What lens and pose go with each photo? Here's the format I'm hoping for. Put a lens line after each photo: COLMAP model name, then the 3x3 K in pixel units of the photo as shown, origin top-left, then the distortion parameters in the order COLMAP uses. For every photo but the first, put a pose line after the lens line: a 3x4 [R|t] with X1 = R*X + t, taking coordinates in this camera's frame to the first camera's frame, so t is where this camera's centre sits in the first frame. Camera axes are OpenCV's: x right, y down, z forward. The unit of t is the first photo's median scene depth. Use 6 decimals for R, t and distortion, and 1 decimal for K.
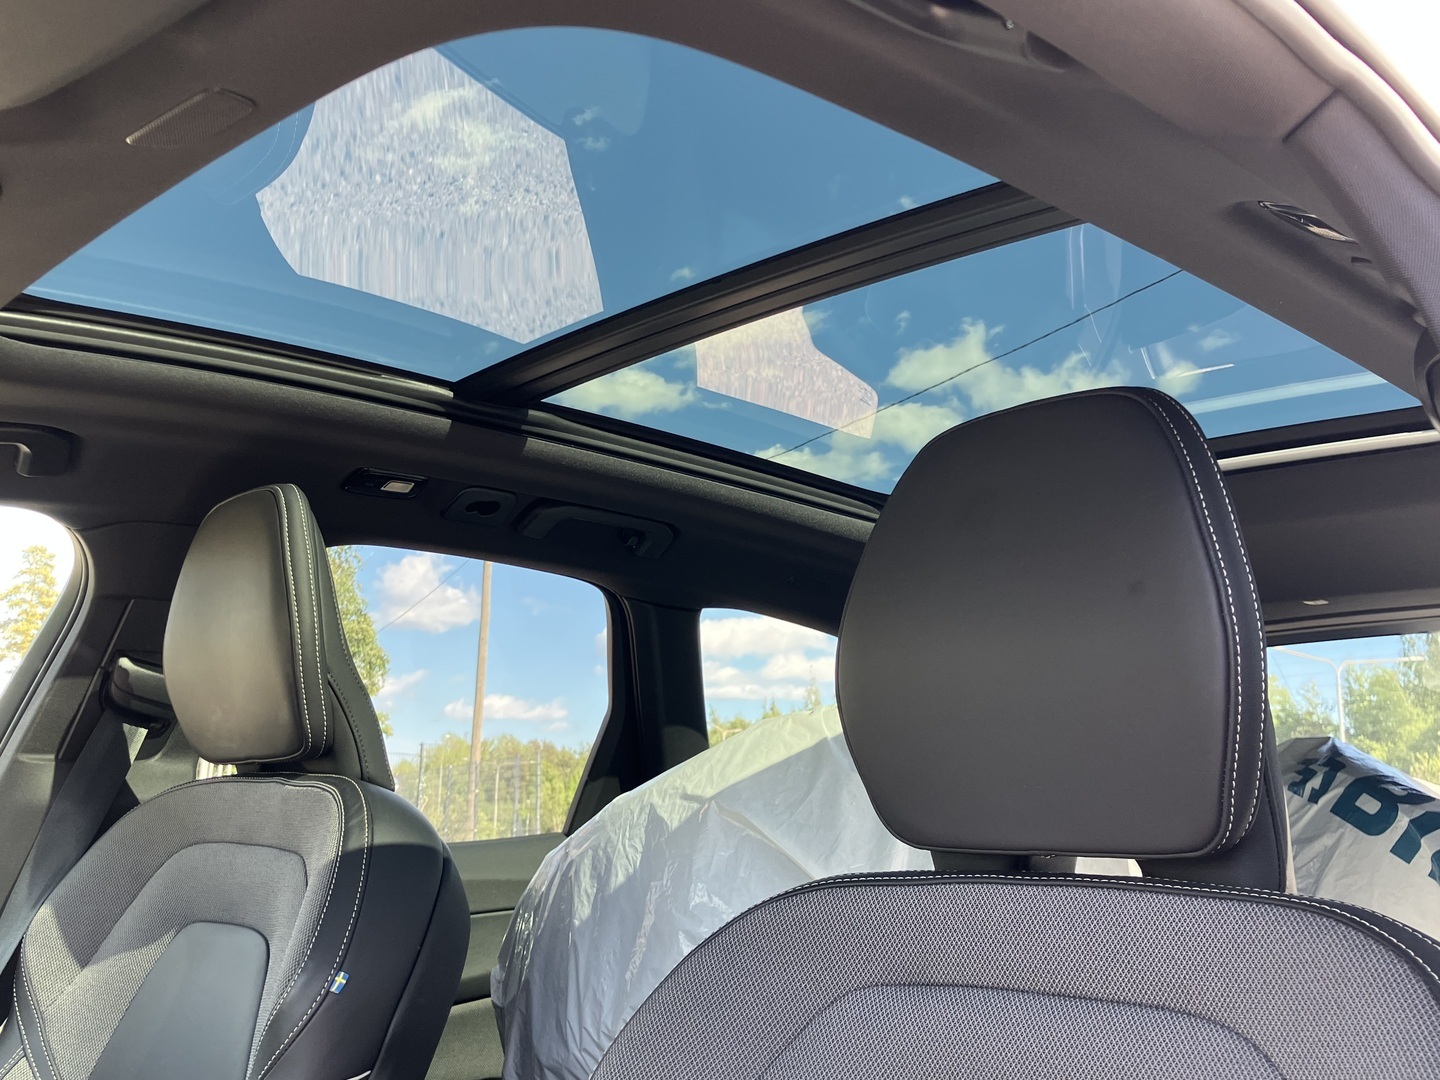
lens RADIAL K [[1401.4, 0, 720.0], [0, 1401.4, 540.0], [0, 0, 1]] dist [0.004280, 0.003206]
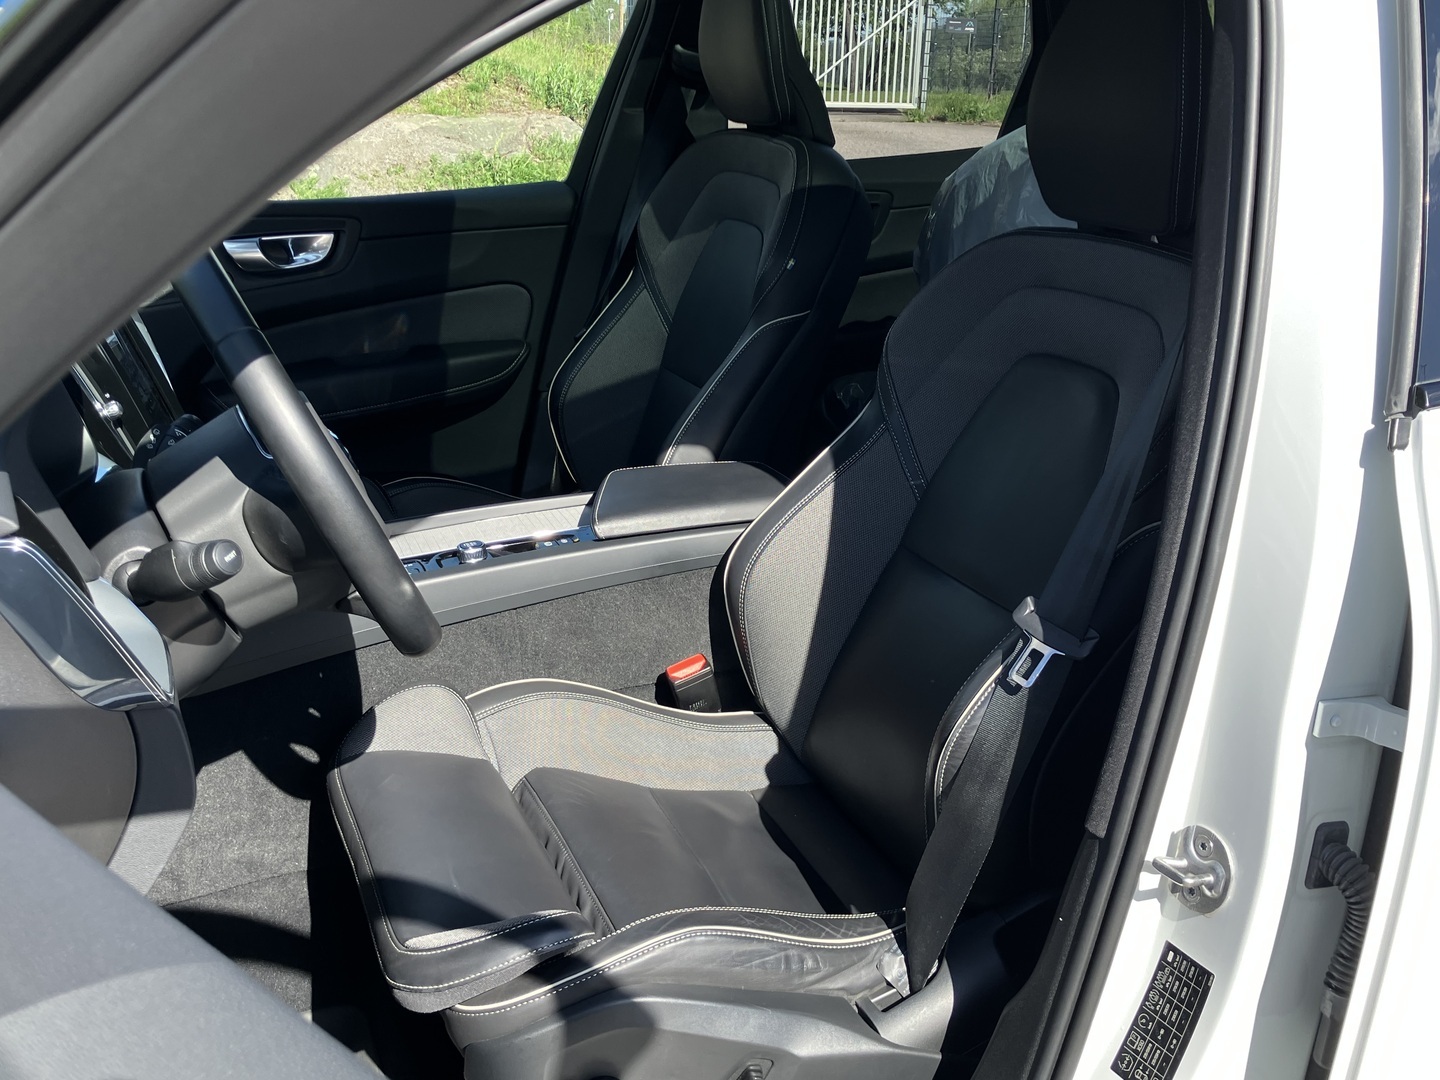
lens RADIAL K [[1401.4, 0, 720.0], [0, 1401.4, 540.0], [0, 0, 1]] dist [0.004280, 0.003206]
pose [[0.920204, 0.128005, -0.369918, 0.292215], [0.078774, 0.865129, 0.495324, -0.229002], [0.383431, -0.484939, 0.786012, -0.521122]]
